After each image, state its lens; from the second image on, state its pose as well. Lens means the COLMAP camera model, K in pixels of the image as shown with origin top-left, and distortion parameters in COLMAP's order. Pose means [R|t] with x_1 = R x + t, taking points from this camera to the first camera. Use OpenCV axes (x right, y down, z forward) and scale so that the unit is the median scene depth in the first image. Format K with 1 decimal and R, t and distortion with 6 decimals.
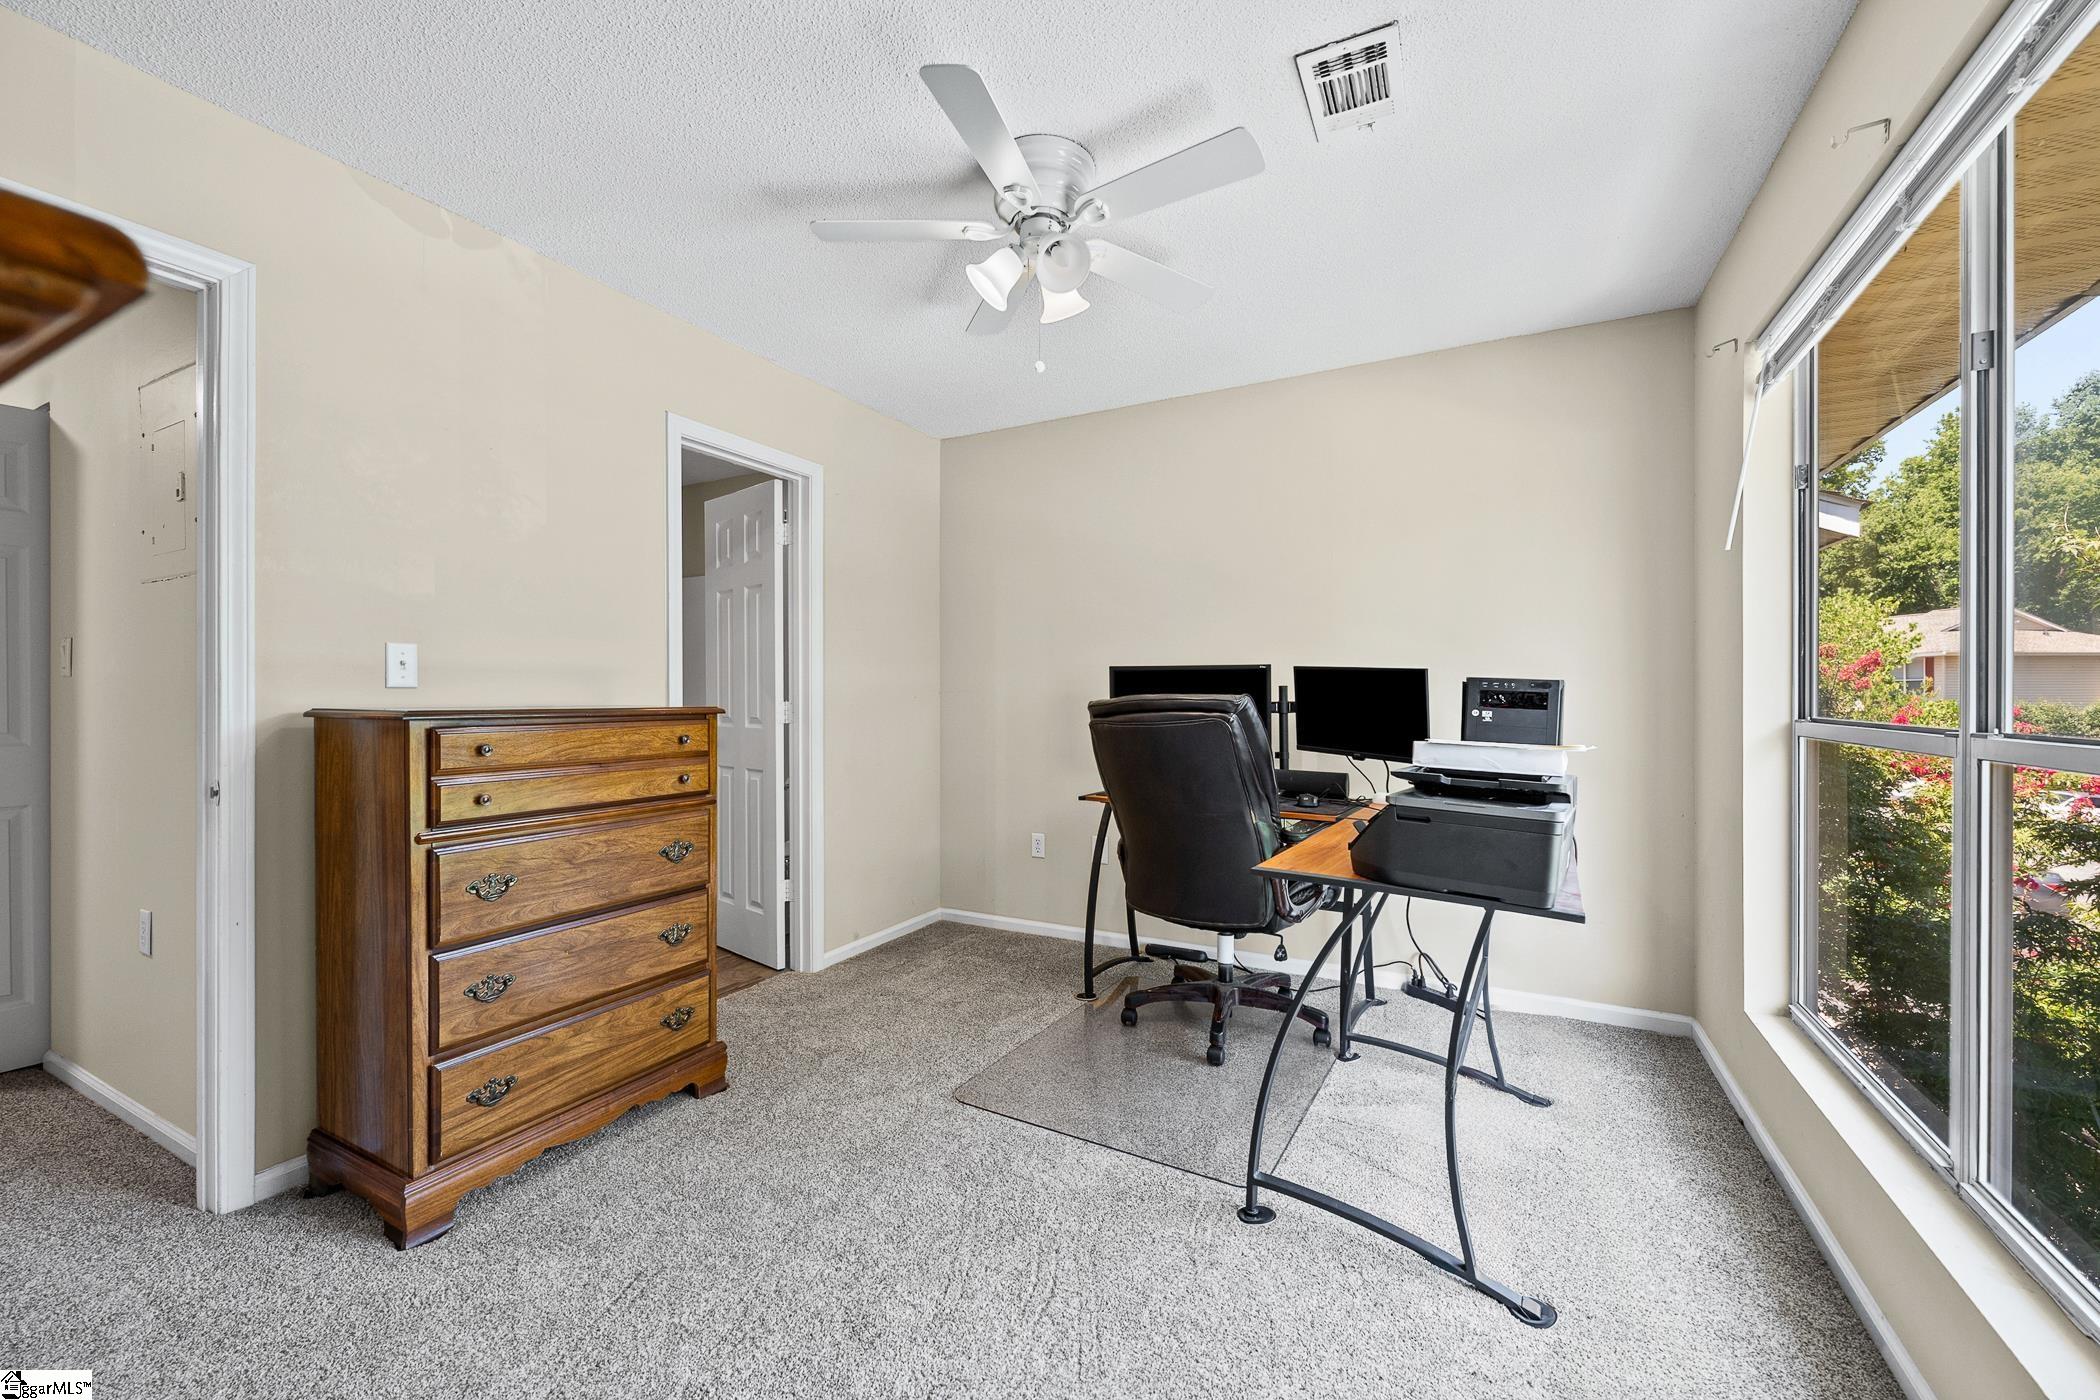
lens RADIAL K [[836.1, 0, 1071.3], [0, 836.1, 690.8], [0, 0, 1]] dist [0.003576, -0.002015]
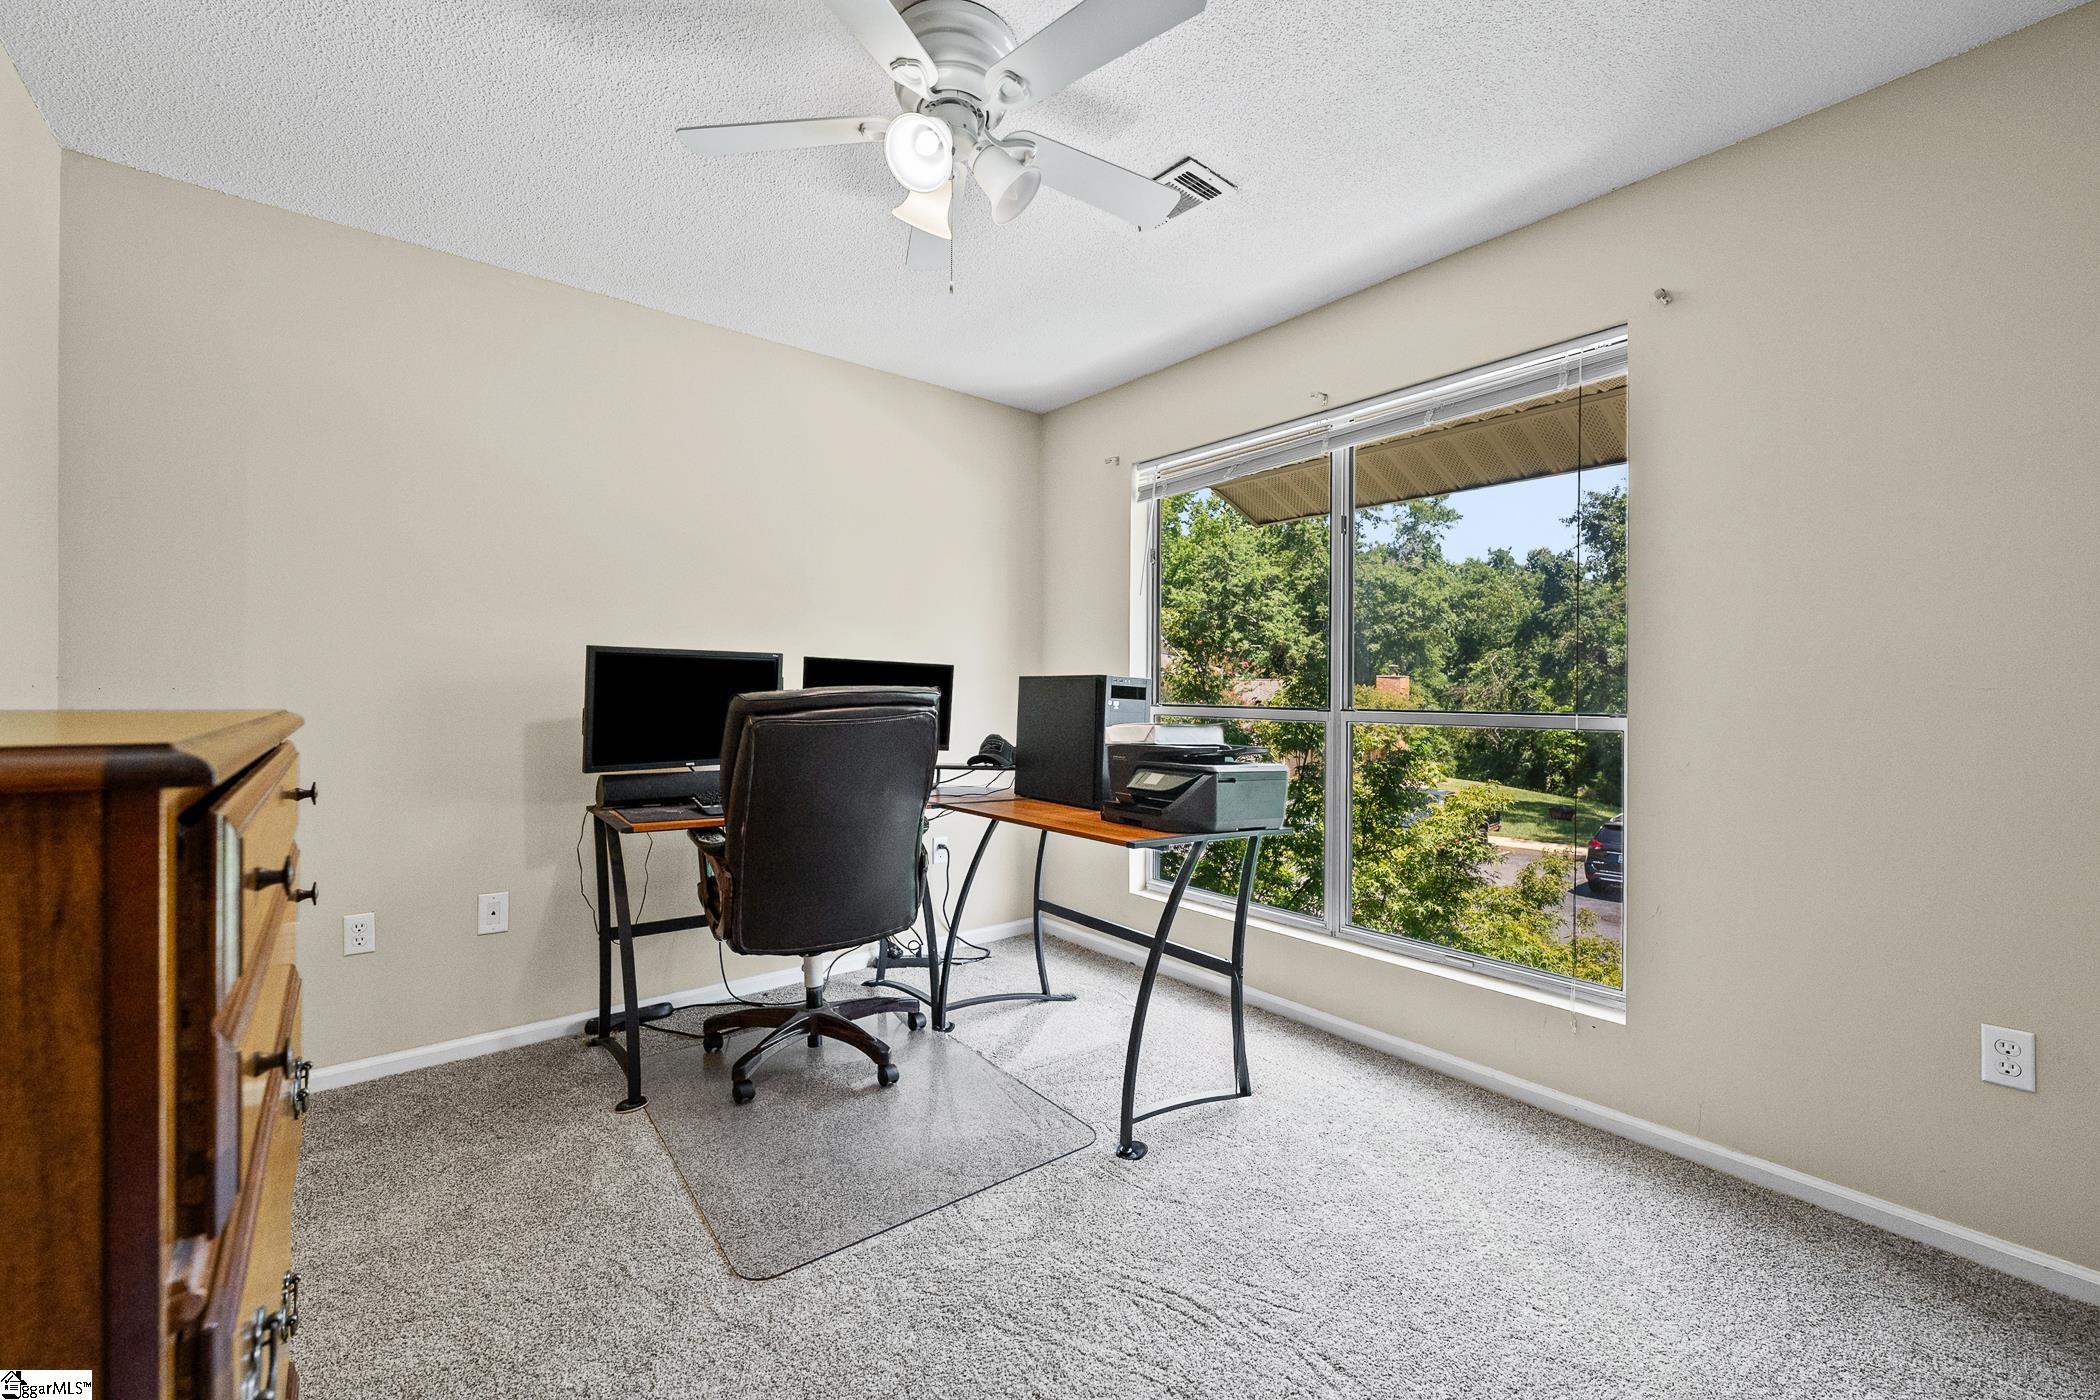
lens RADIAL K [[836.1, 0, 1044.7], [0, 836.1, 690.7], [0, 0, 1]] dist [0.003576, -0.002015]
pose [[0.395169, 0.003706, 0.918601, -0.598463], [-0.010124, 0.999949, 0.000321, 0.007122], [-0.918552, -0.009427, 0.395187, 0.467539]]
